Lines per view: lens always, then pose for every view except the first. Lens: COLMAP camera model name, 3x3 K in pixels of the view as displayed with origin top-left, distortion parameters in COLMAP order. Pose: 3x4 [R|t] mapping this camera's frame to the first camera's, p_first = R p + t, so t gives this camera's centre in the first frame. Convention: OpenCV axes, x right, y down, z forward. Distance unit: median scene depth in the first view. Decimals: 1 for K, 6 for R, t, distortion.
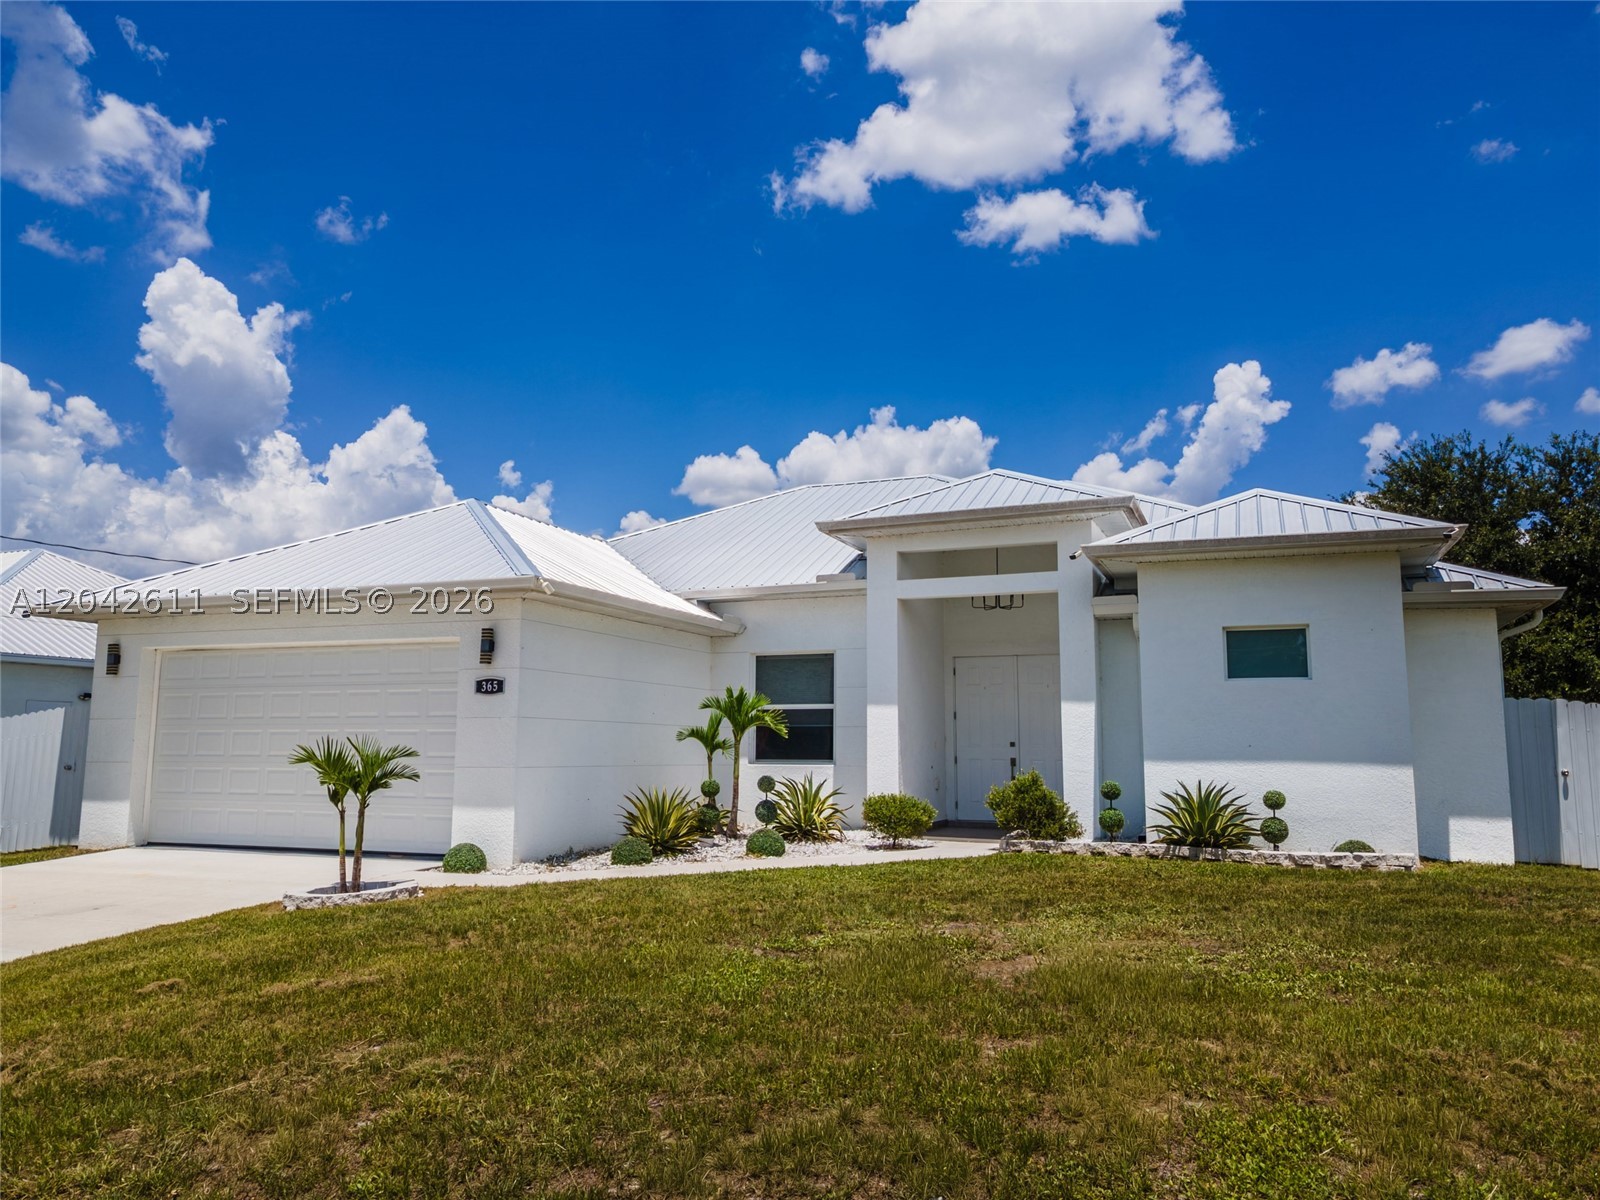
lens RADIAL K [[1137.0, 0, 768.2], [0, 1137.0, 618.7], [0, 0, 1]] dist [0.050083, 0.004496]
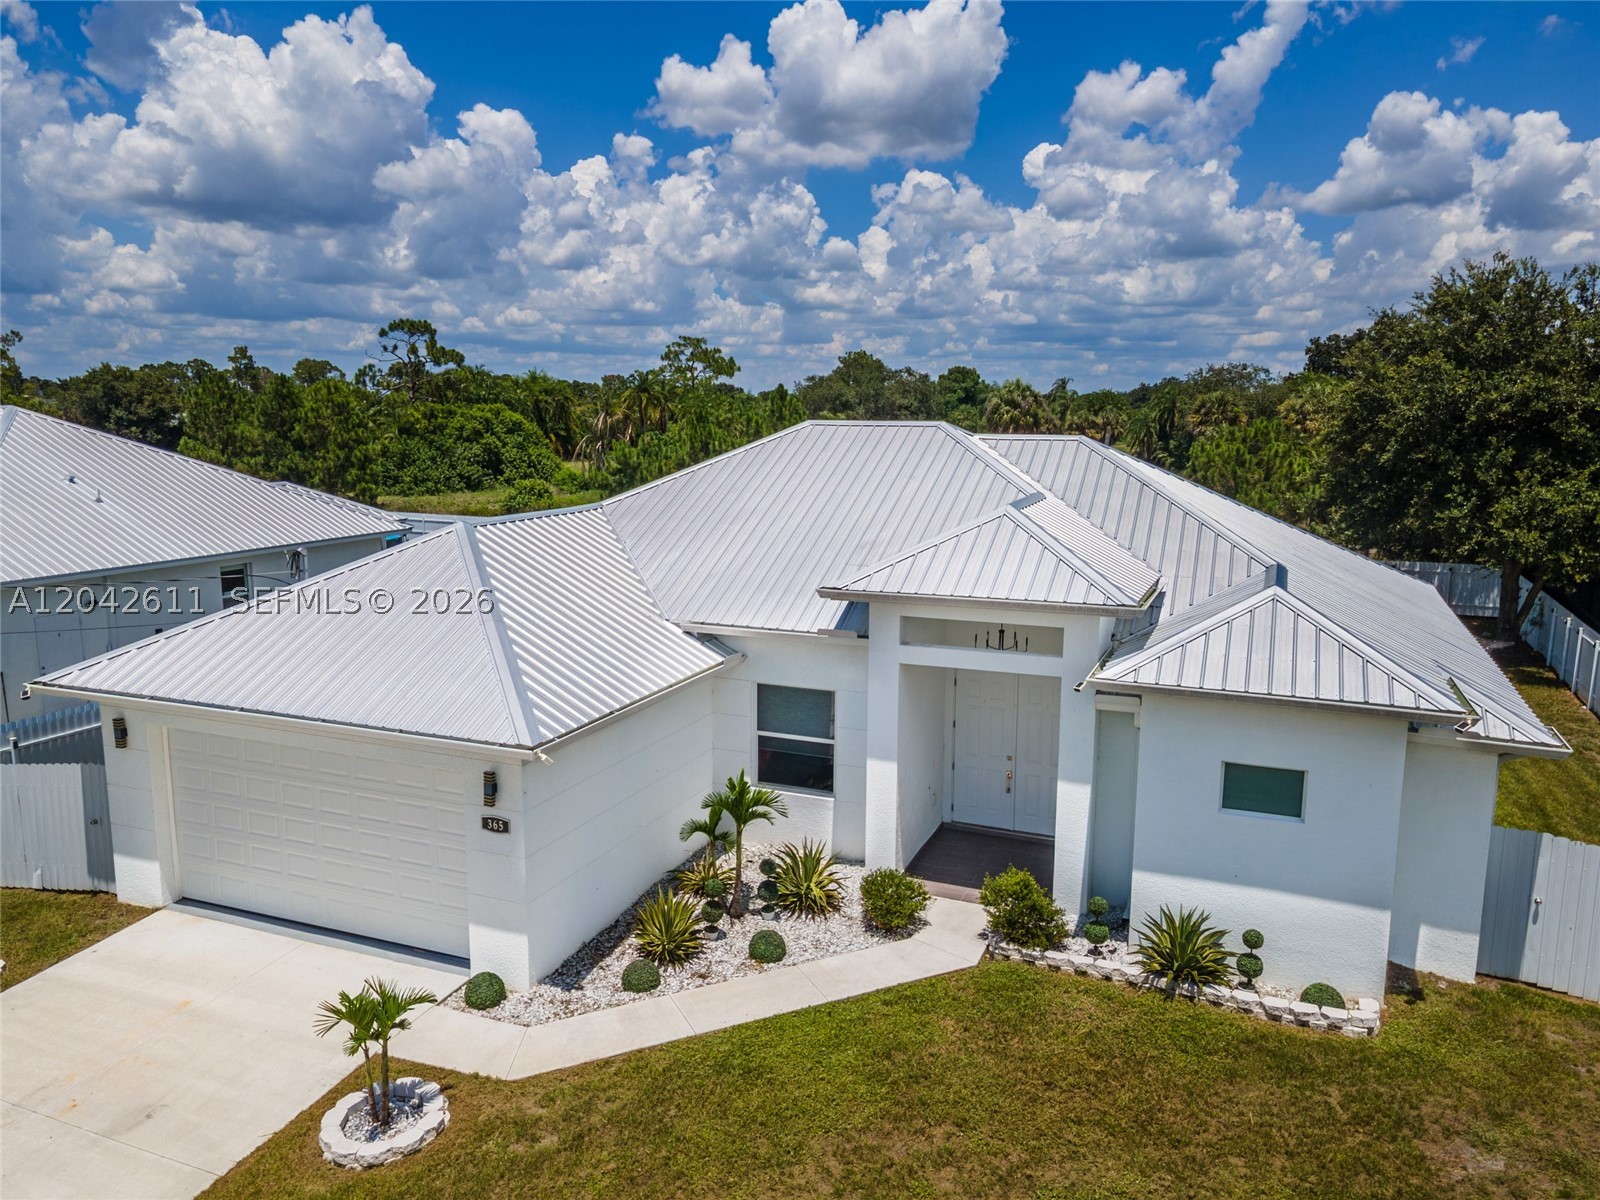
lens RADIAL K [[1138.5, 0, 768.1], [0, 1138.5, 606.8], [0, 0, 1]] dist [0.050621, 0.005964]
pose [[0.999960, -0.006067, -0.006499, 0.007562], [0.007680, 0.957704, 0.287654, -0.414650], [0.004479, -0.287693, 0.957712, 0.076394]]
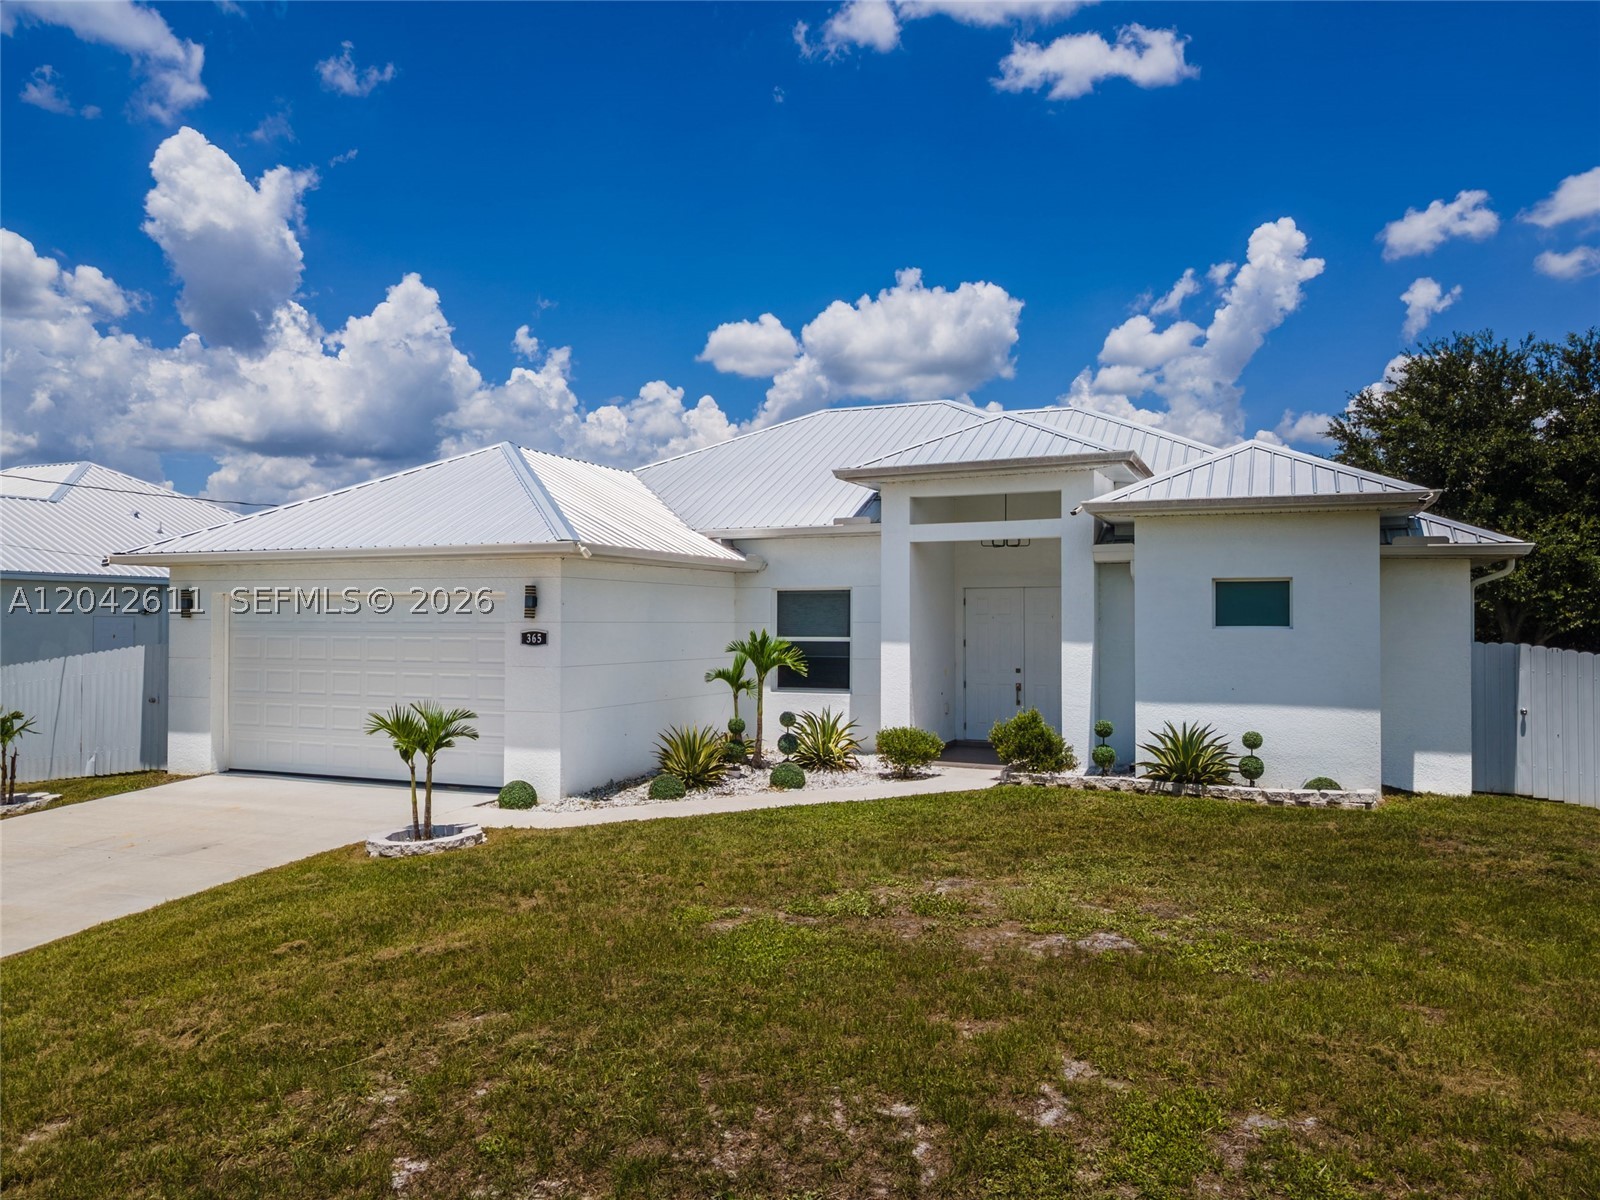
lens RADIAL K [[1137.6, 0, 766.1], [0, 1137.6, 607.3], [0, 0, 1]] dist [0.049355, -0.000835]
pose [[0.999774, -0.005908, -0.020440, 0.000726], [0.008012, 0.994496, 0.104465, -0.081552], [0.019711, -0.104605, 0.994318, -0.077897]]
